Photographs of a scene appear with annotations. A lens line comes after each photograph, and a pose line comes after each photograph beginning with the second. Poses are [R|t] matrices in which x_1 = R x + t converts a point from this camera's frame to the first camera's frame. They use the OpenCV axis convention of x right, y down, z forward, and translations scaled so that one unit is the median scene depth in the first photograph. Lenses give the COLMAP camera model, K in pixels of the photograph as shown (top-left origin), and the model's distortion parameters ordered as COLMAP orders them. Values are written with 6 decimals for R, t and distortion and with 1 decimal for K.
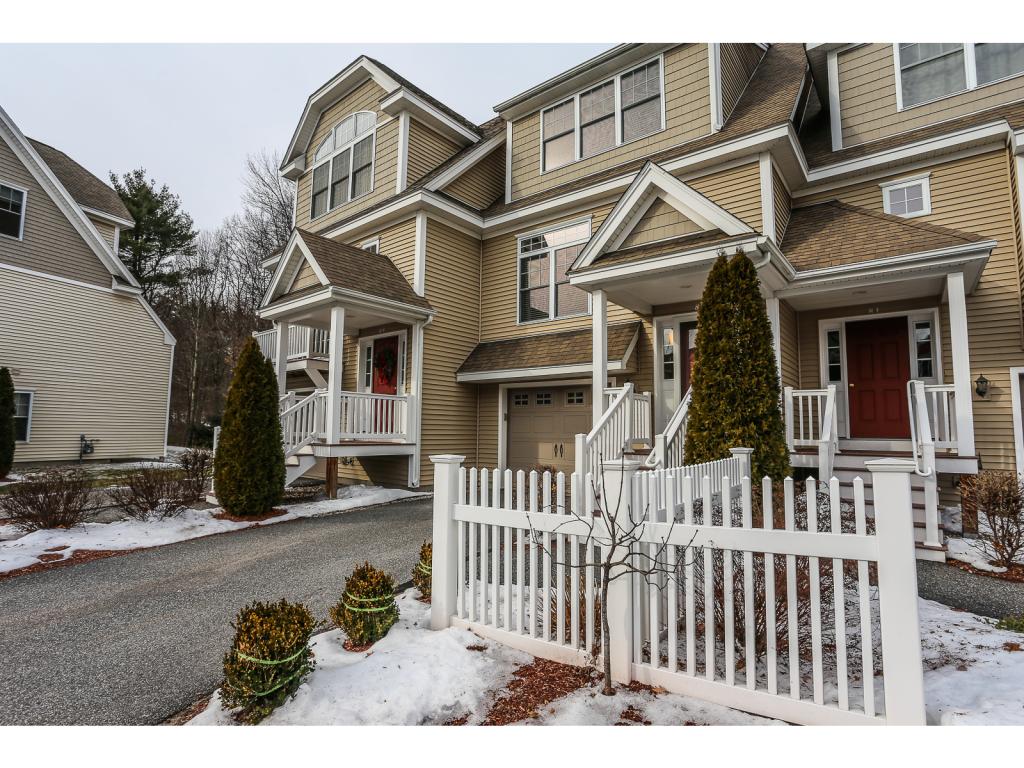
lens RADIAL K [[521.4, 0, 513.3], [0, 521.4, 385.8], [0, 0, 1]] dist [-0.076970, 0.035085]
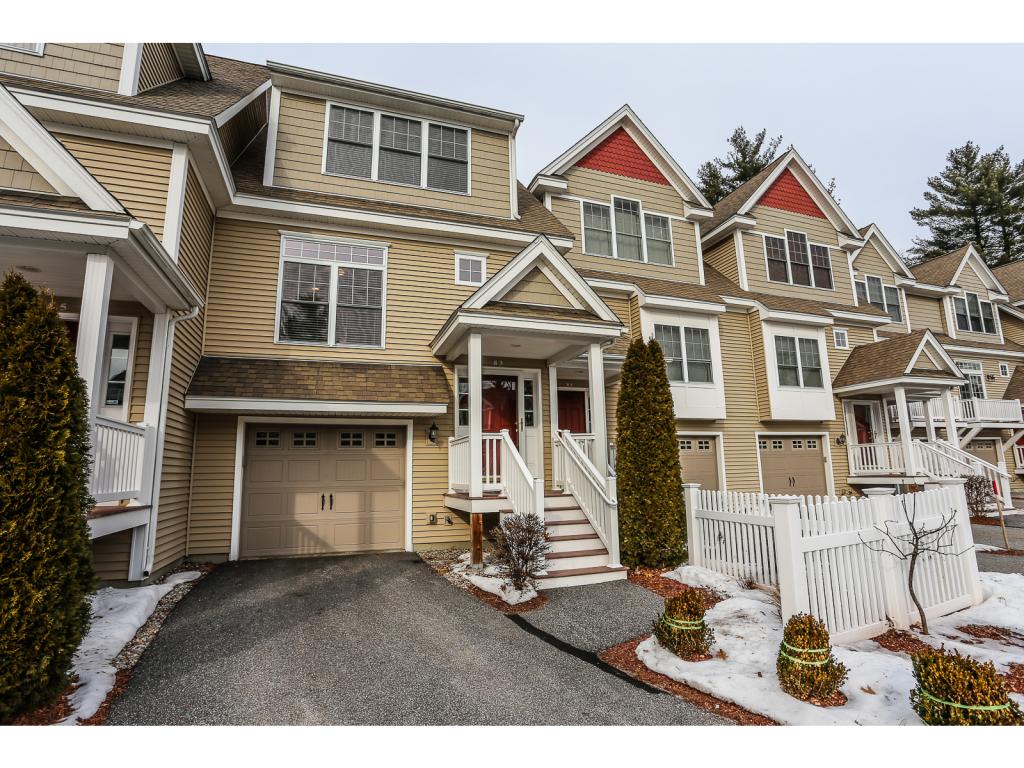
lens RADIAL K [[521.4, 0, 513.3], [0, 521.4, 385.8], [0, 0, 1]] dist [-0.076970, 0.035085]
pose [[0.531517, 0.121239, 0.838326, -0.466650], [-0.051344, 0.992495, -0.110982, 0.015830], [-0.845490, 0.015945, 0.533753, 0.305404]]
